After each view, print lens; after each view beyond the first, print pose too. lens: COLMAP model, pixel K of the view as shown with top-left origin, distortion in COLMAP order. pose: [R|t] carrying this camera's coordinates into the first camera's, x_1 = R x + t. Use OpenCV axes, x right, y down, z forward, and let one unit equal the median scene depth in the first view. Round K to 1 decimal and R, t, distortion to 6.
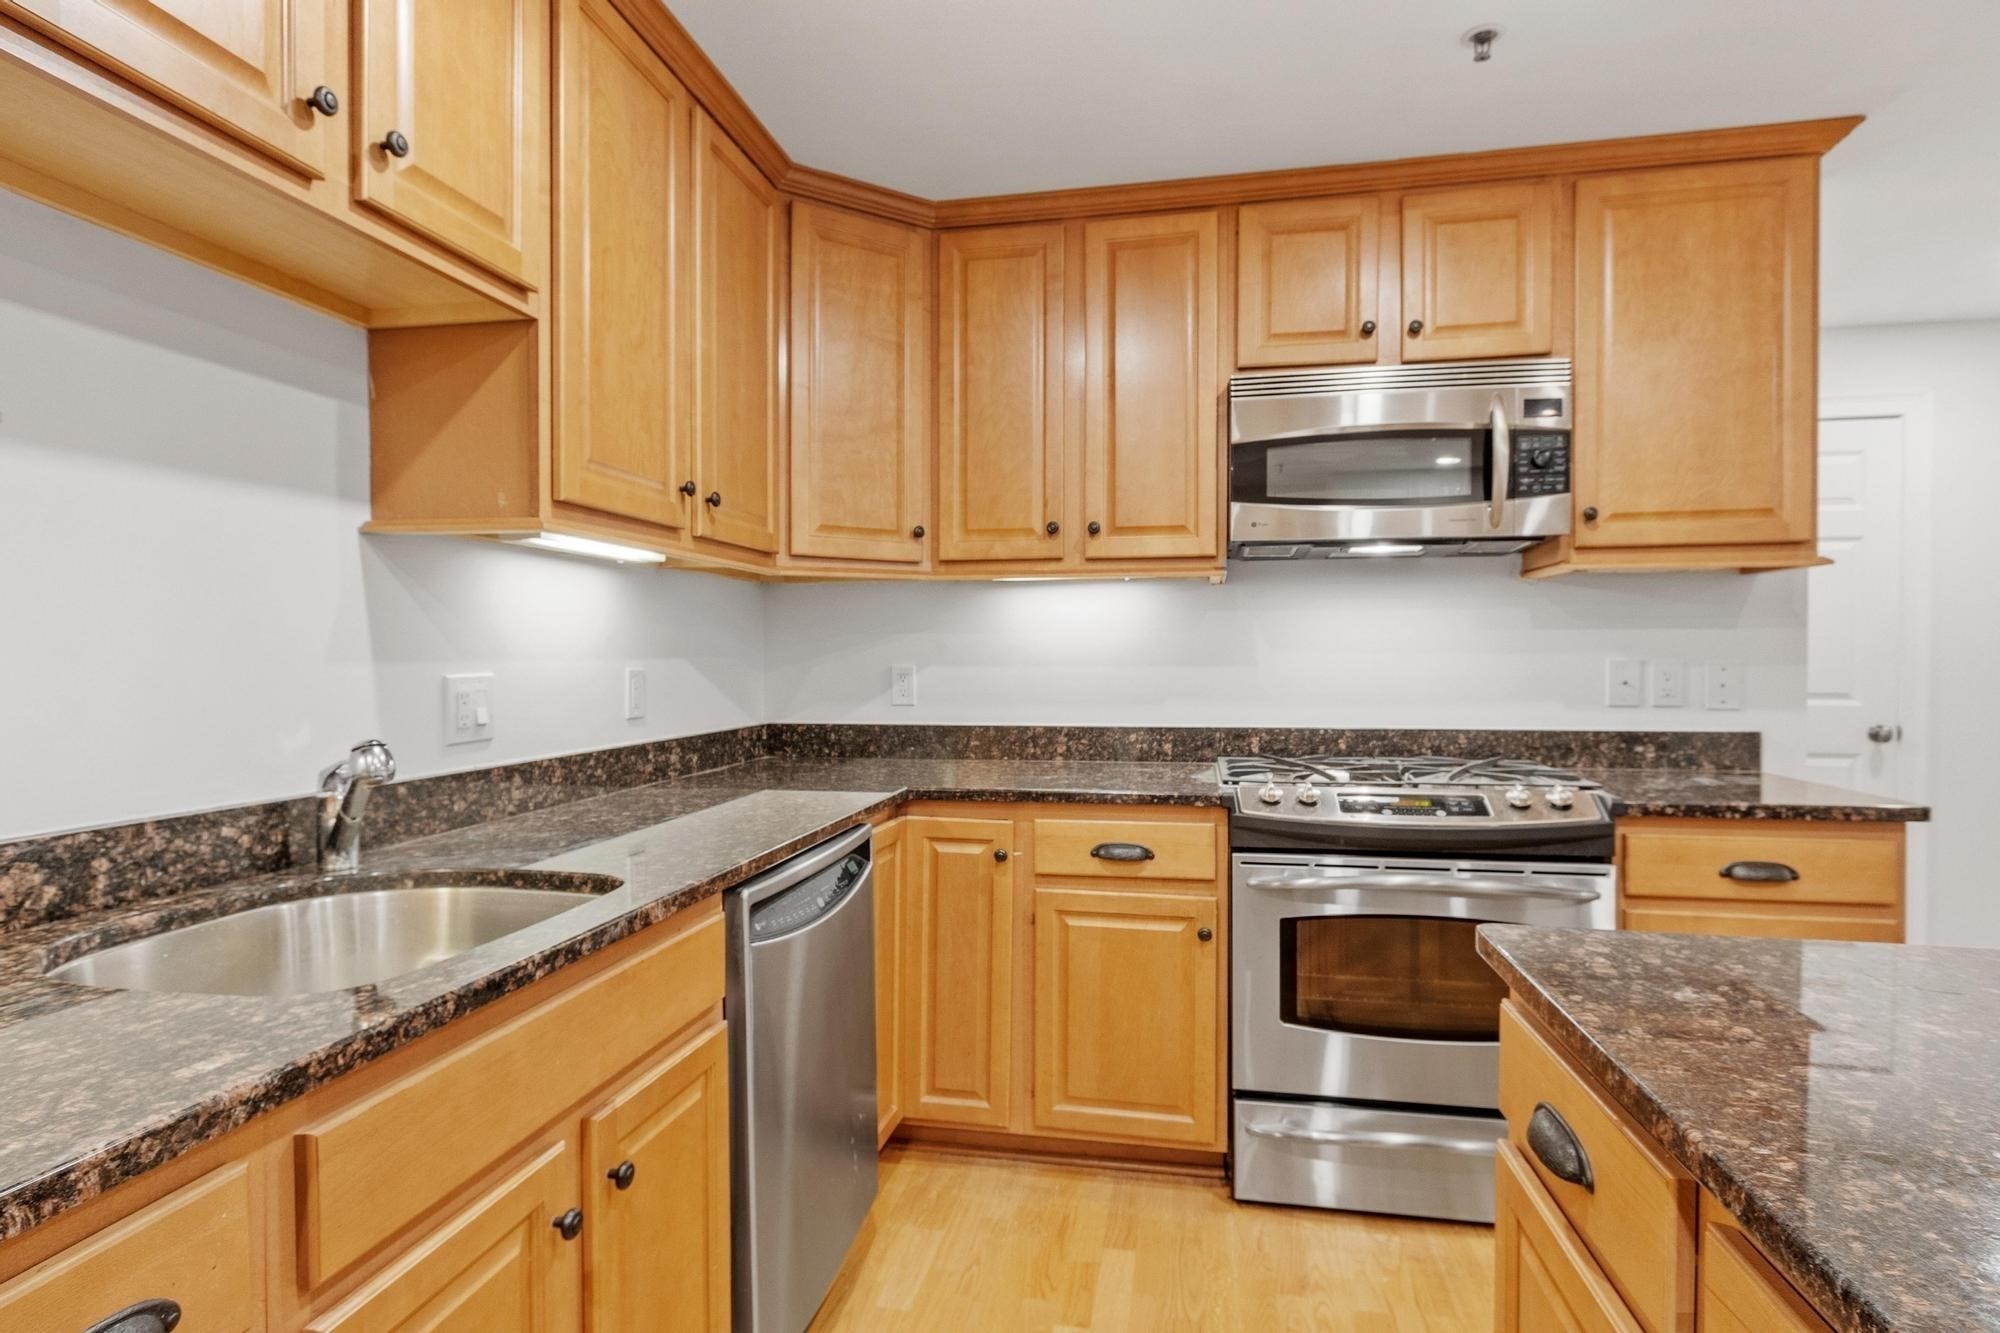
lens RADIAL K [[1025.9, 0, 997.8], [0, 1025.9, 662.4], [0, 0, 1]] dist [-0.005755, 0.000027]
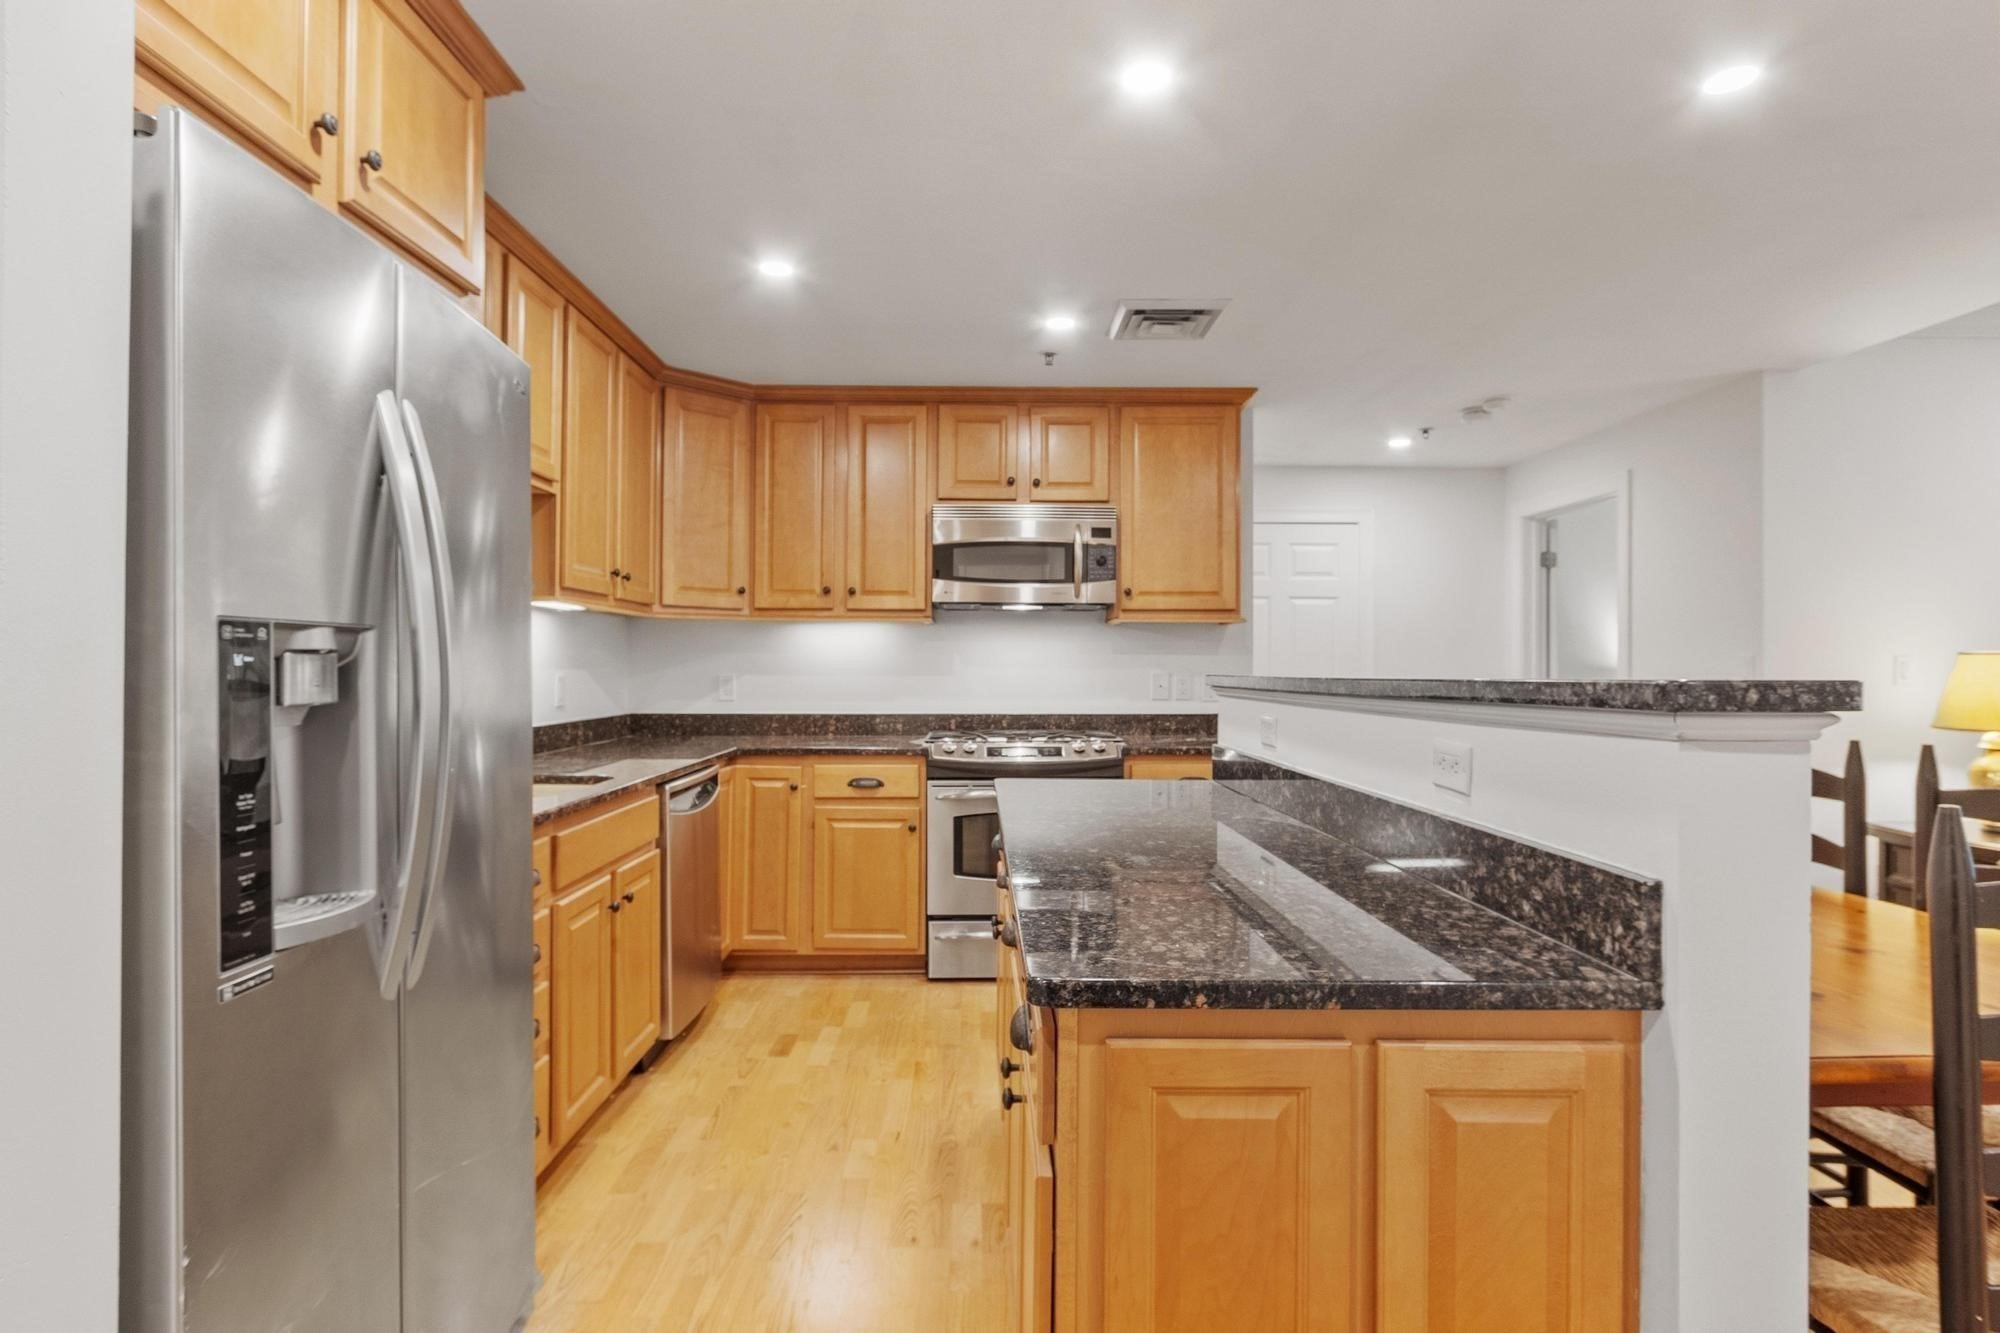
lens RADIAL K [[1025.9, 0, 989.7], [0, 1025.9, 663.3], [0, 0, 1]] dist [-0.005755, 0.000027]
pose [[0.979575, 0.006473, 0.200974, -0.021496], [-0.004438, 0.999934, -0.010574, 0.001156], [-0.201030, 0.009466, 0.979539, -0.701460]]
